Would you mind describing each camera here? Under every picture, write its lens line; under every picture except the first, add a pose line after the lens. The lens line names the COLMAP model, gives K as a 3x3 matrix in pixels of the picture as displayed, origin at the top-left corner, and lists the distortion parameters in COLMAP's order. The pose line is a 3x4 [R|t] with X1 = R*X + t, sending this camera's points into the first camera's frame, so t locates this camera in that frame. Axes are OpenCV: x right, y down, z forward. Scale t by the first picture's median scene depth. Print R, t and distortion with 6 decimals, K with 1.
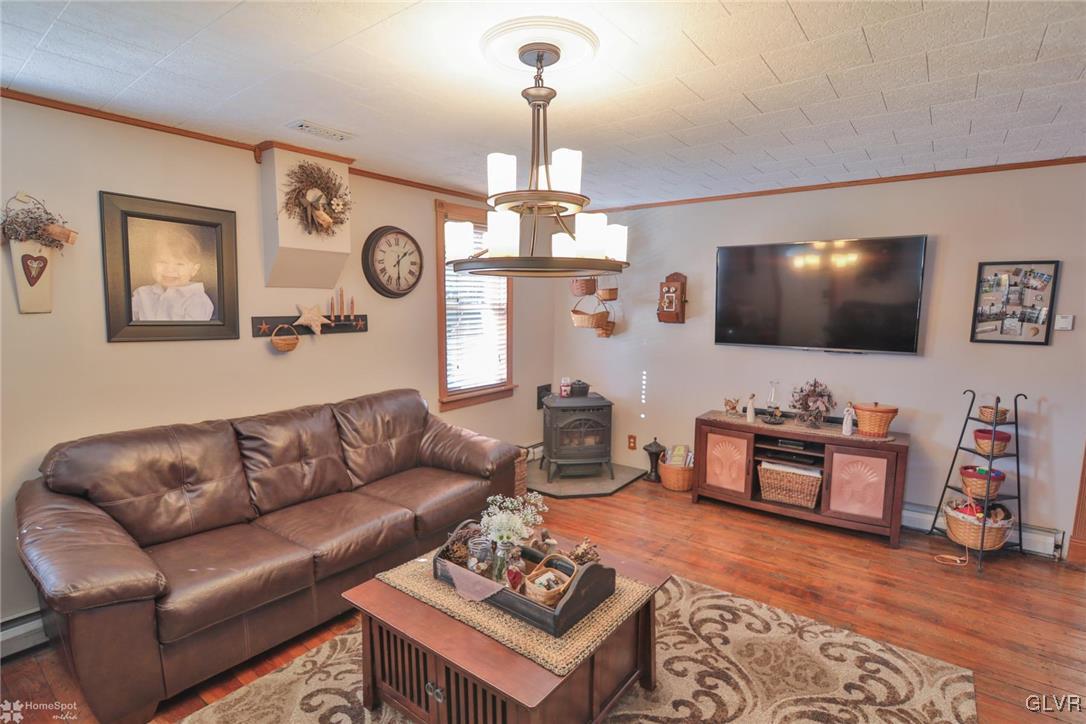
lens RADIAL K [[530.4, 0, 537.6], [0, 530.4, 371.4], [0, 0, 1]] dist [-0.019764, 0.001011]
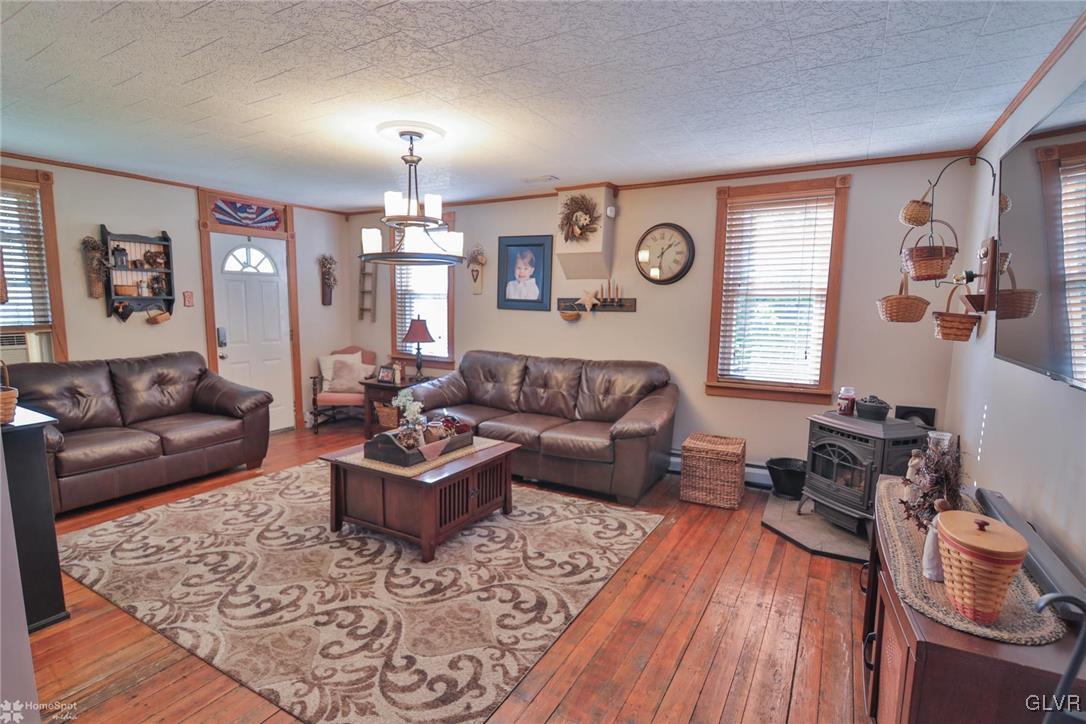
lens RADIAL K [[530.4, 0, 537.6], [0, 530.4, 371.4], [0, 0, 1]] dist [-0.019764, 0.001011]
pose [[0.129466, 0.120685, -0.984212, 1.388288], [-0.135121, 0.985454, 0.103063, -0.052585], [0.982334, 0.119644, 0.143890, 0.934652]]
